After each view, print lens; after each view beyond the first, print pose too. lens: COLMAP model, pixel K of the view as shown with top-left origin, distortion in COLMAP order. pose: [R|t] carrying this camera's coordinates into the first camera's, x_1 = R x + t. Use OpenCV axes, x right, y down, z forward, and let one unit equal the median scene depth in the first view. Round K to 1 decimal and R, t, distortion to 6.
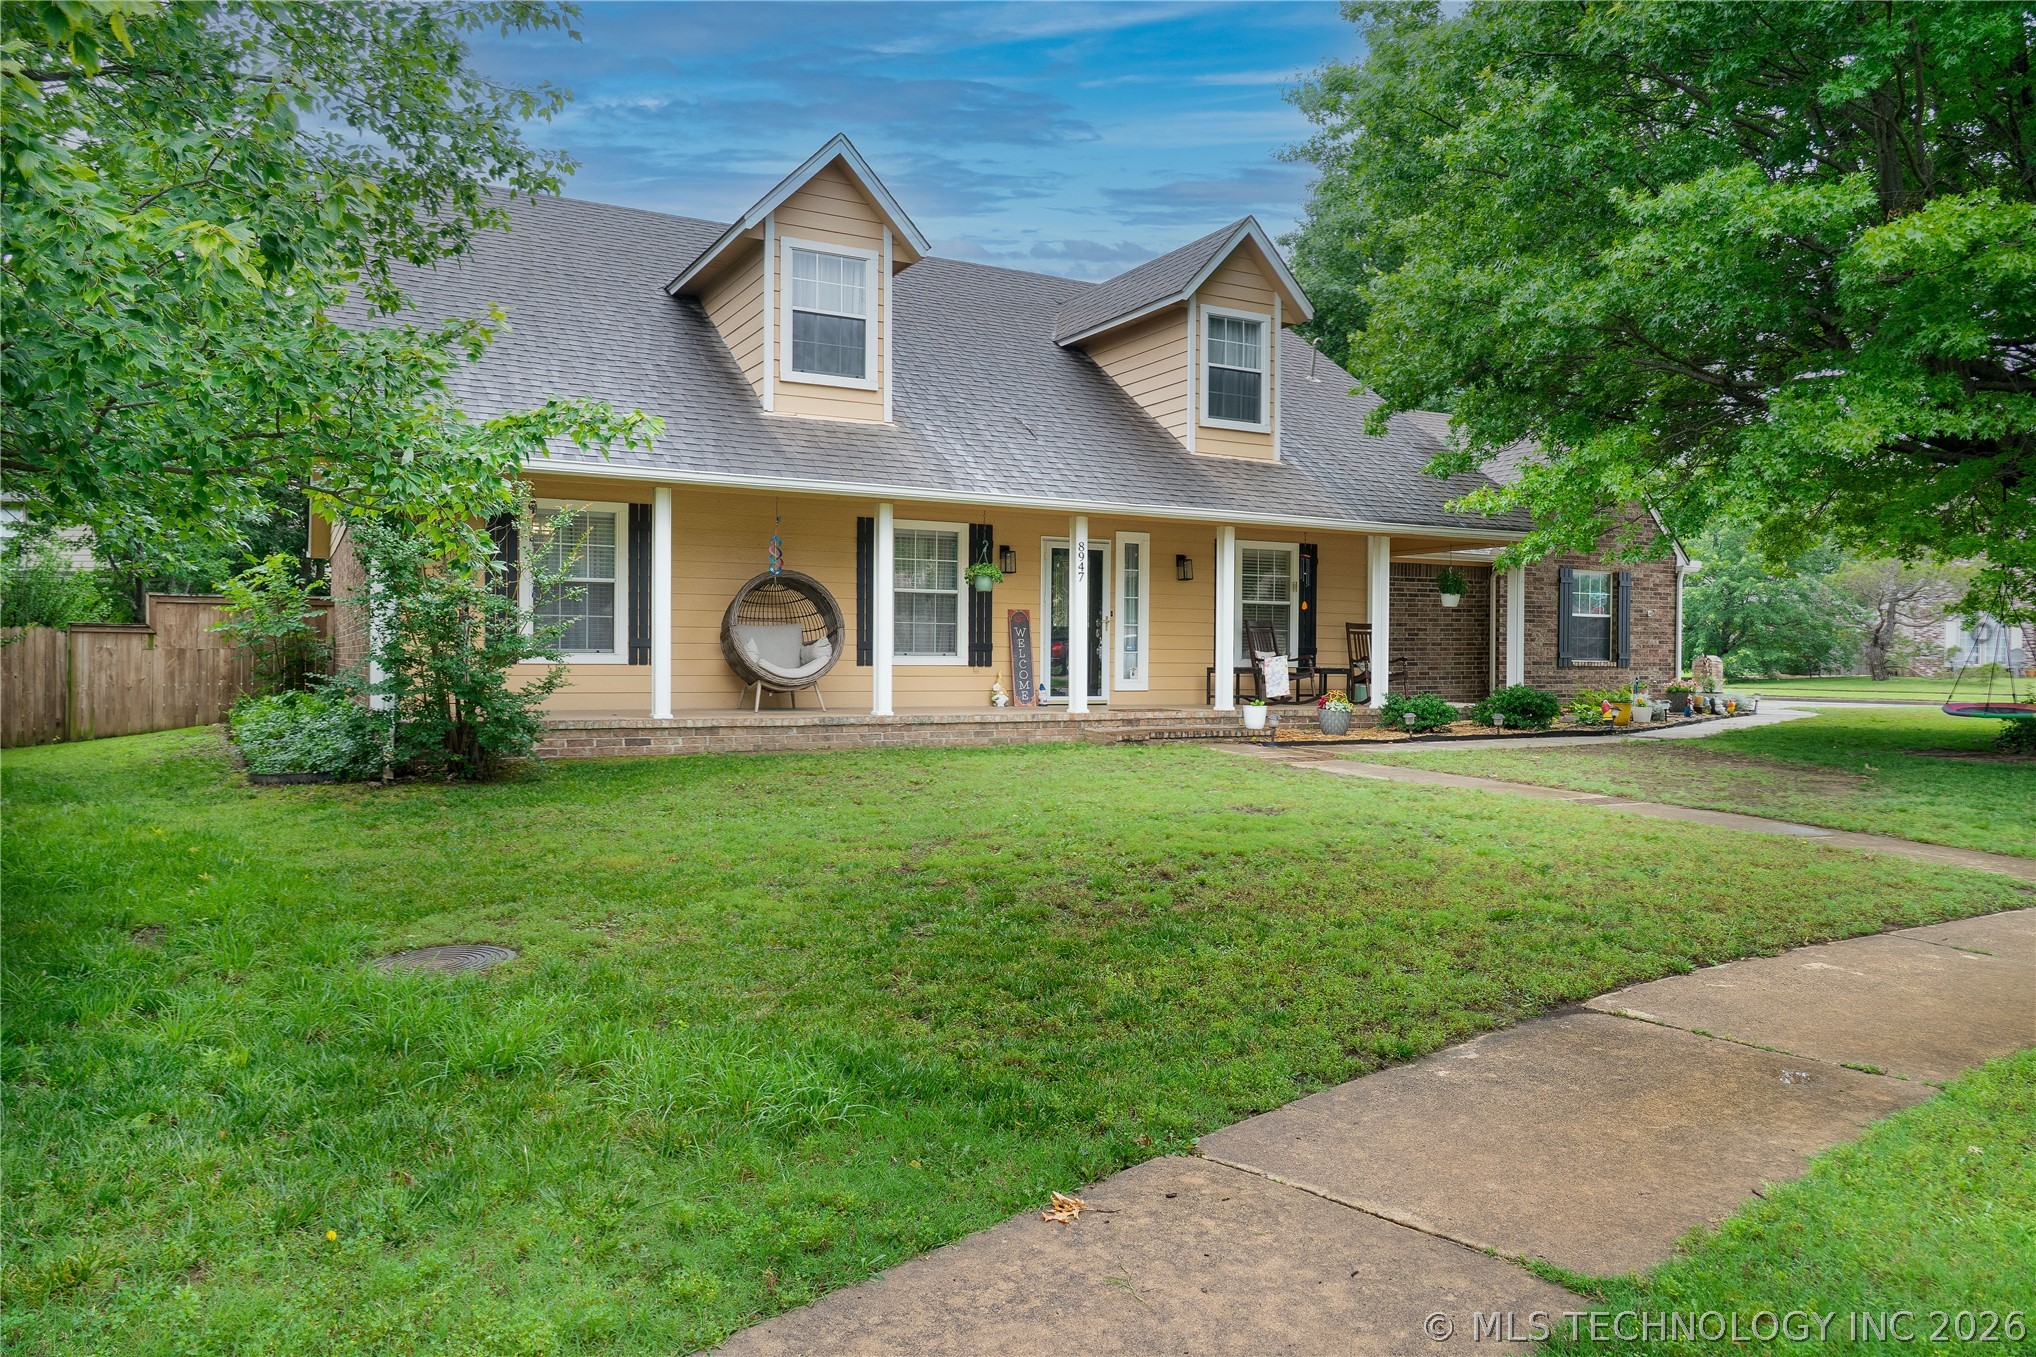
lens RADIAL K [[1347.1, 0, 1022.7], [0, 1347.1, 672.3], [0, 0, 1]] dist [-0.003389, -0.001819]
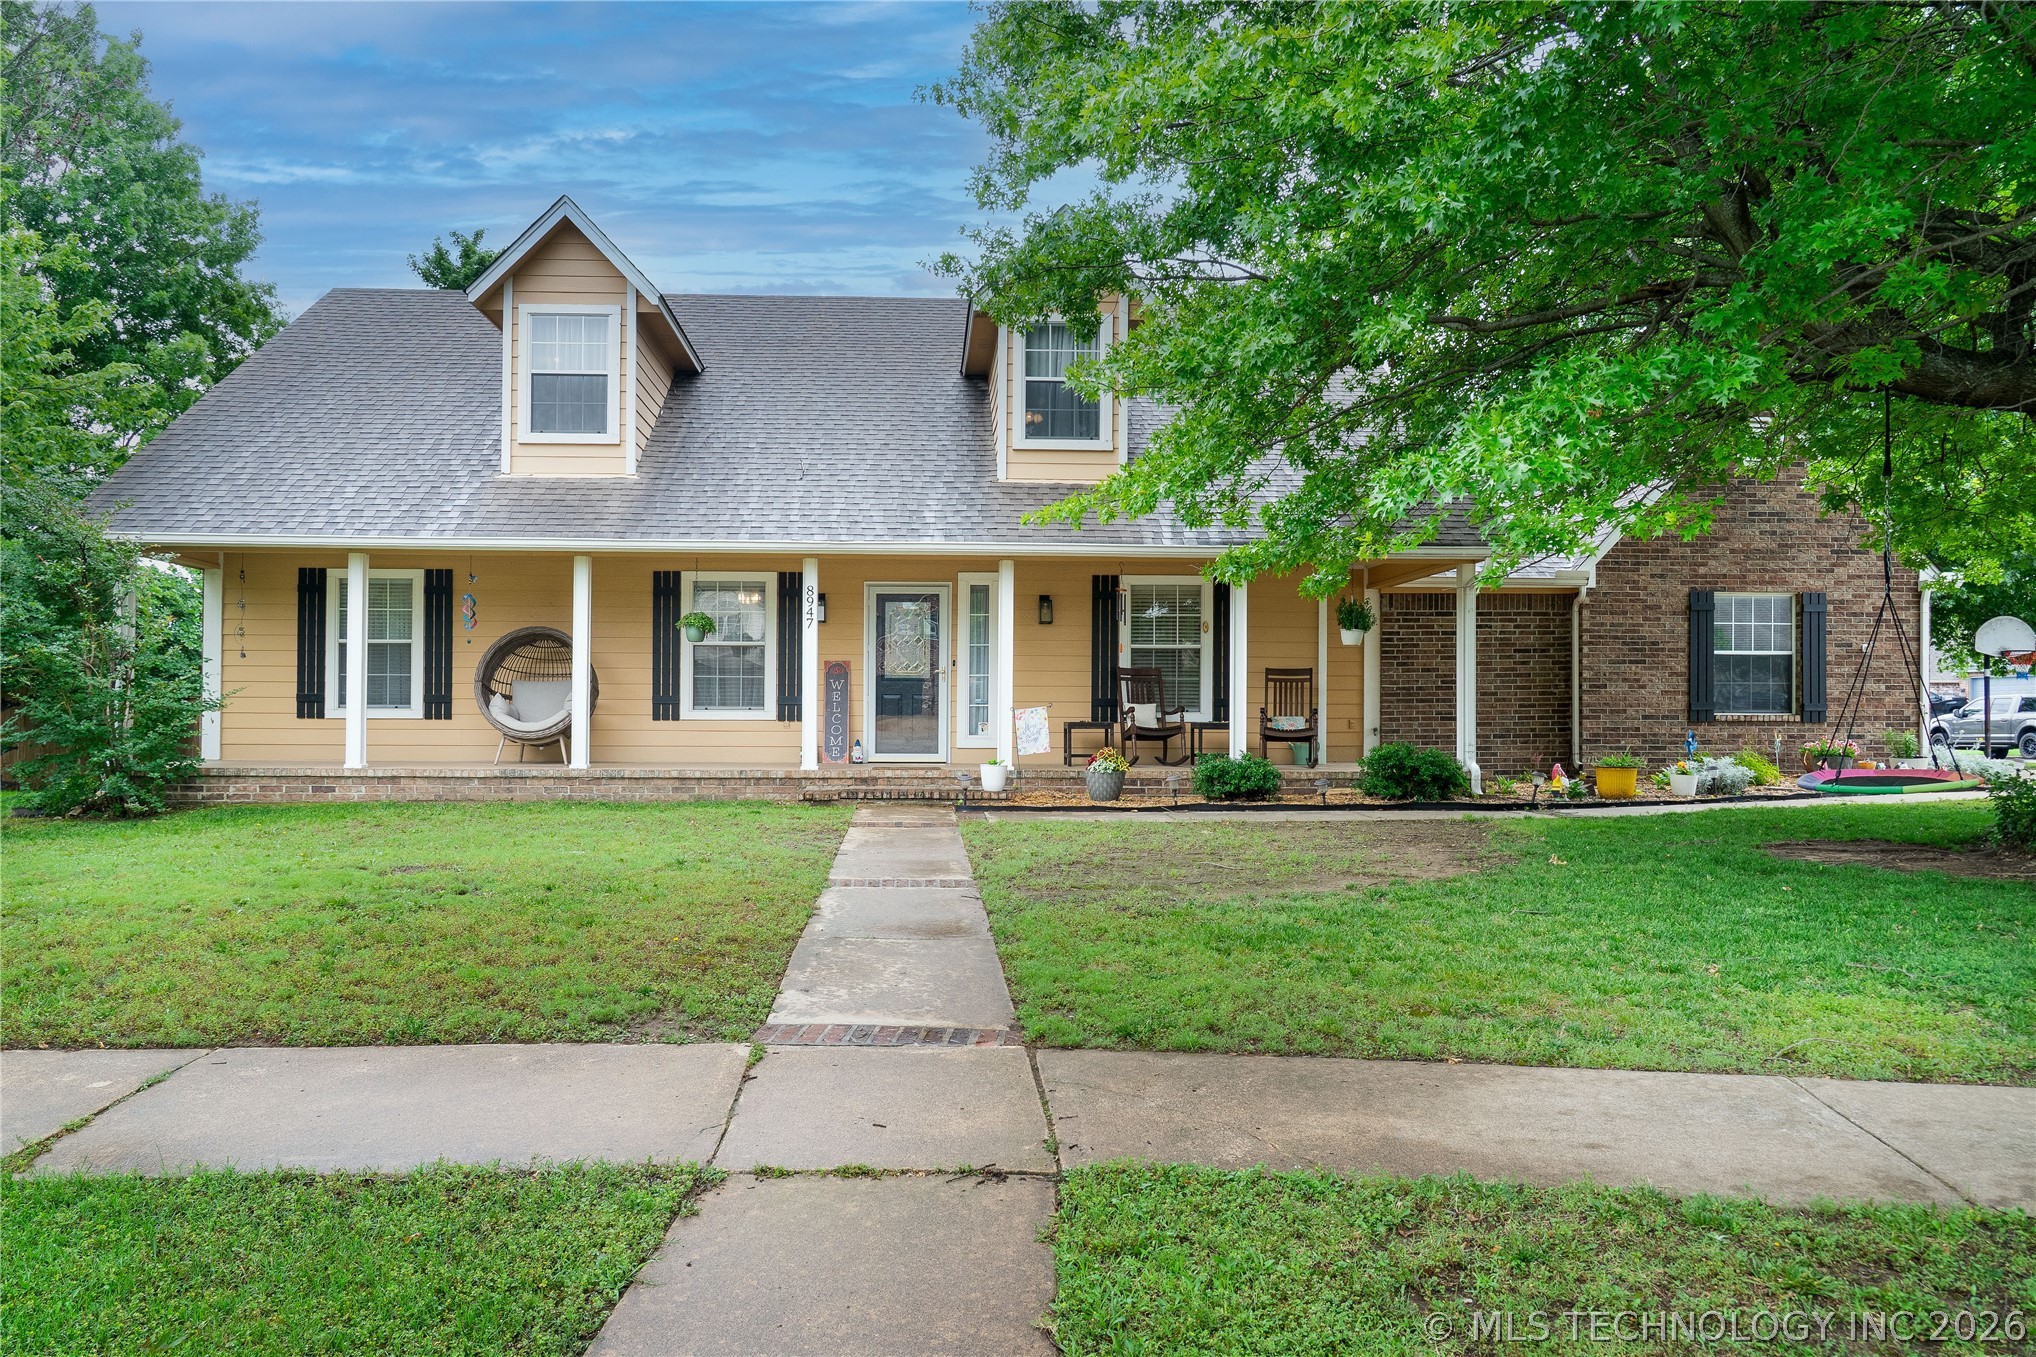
lens RADIAL K [[1263.3, 0, 1017.3], [0, 1263.3, 710.0], [0, 0, 1]] dist [-0.002883, -0.000459]
pose [[0.892642, -0.004504, -0.450744, 0.511205], [-0.002703, 0.999879, -0.015345, 0.001757], [0.450758, 0.014916, 0.892522, 0.265149]]
